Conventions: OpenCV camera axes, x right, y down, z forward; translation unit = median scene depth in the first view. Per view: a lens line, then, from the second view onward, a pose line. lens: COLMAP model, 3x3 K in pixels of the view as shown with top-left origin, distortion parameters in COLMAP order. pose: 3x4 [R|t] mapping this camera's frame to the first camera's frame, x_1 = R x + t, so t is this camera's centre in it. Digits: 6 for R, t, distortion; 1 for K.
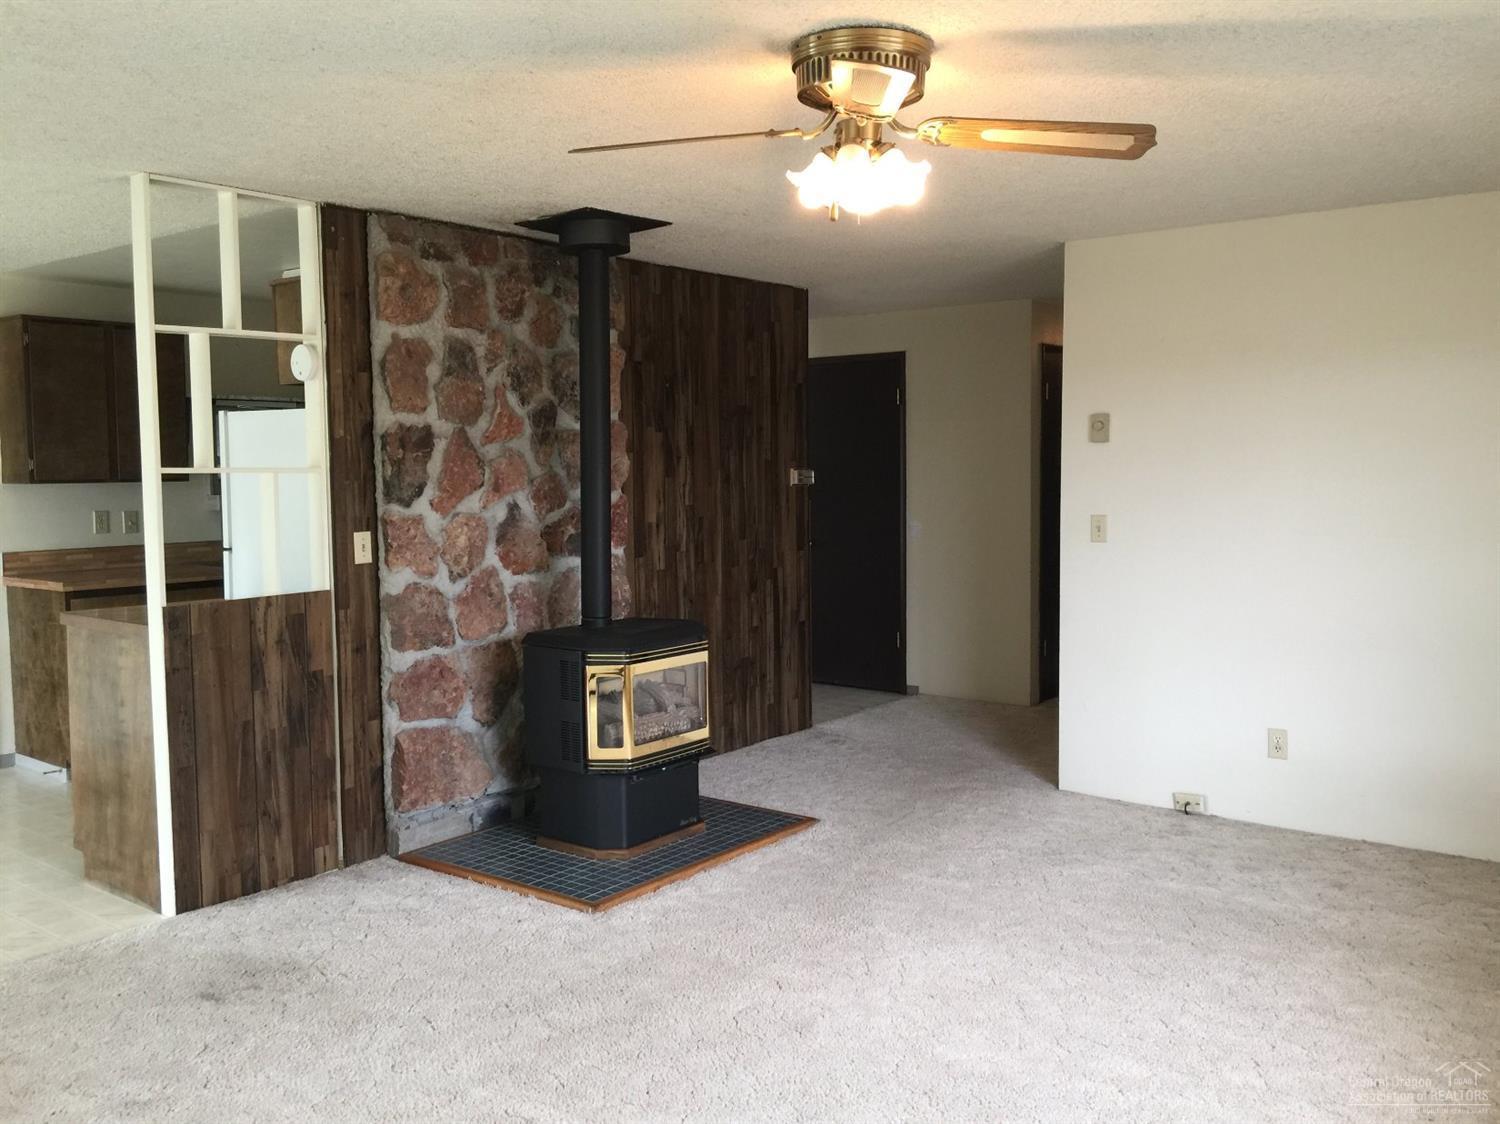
lens RADIAL K [[1262.4, 0, 754.5], [0, 1262.4, 545.1], [0, 0, 1]] dist [0.074398, -0.122010]
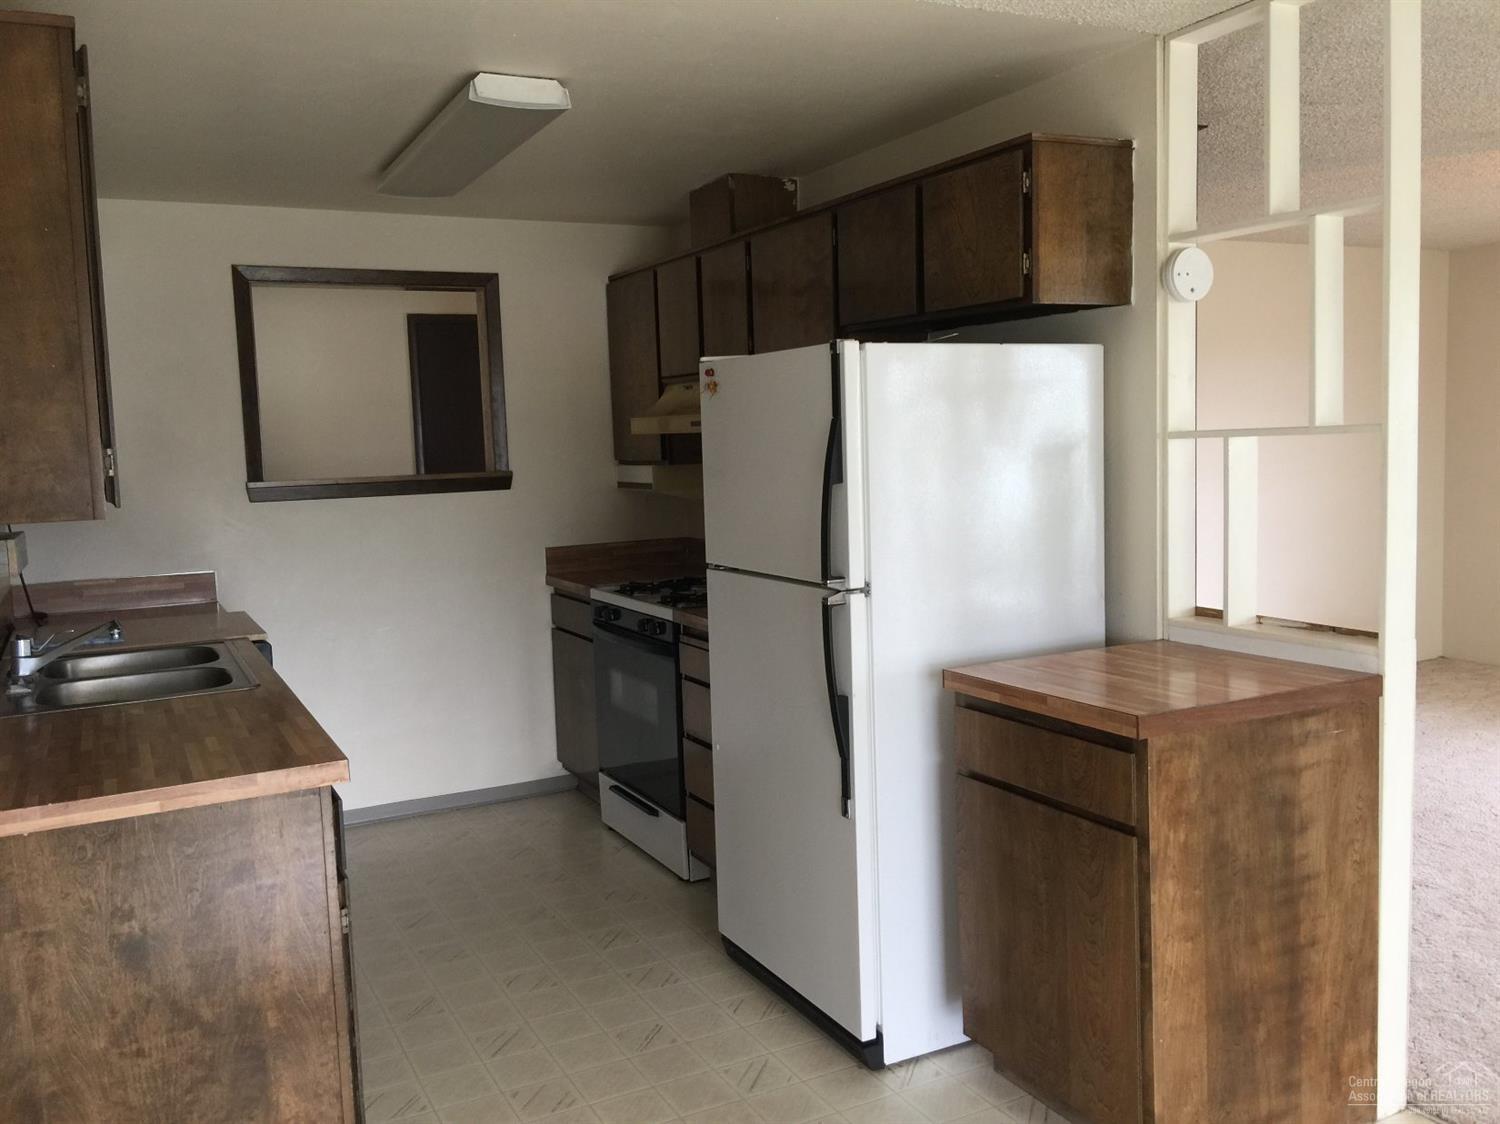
lens RADIAL K [[1262.4, 0, 749.9], [0, 1262.4, 548.9], [0, 0, 1]] dist [0.074398, -0.122010]
pose [[0.422905, -0.089169, 0.901776, -1.020685], [0.091899, 0.994236, 0.055214, -0.054439], [-0.901502, 0.059522, 0.428662, 0.881773]]
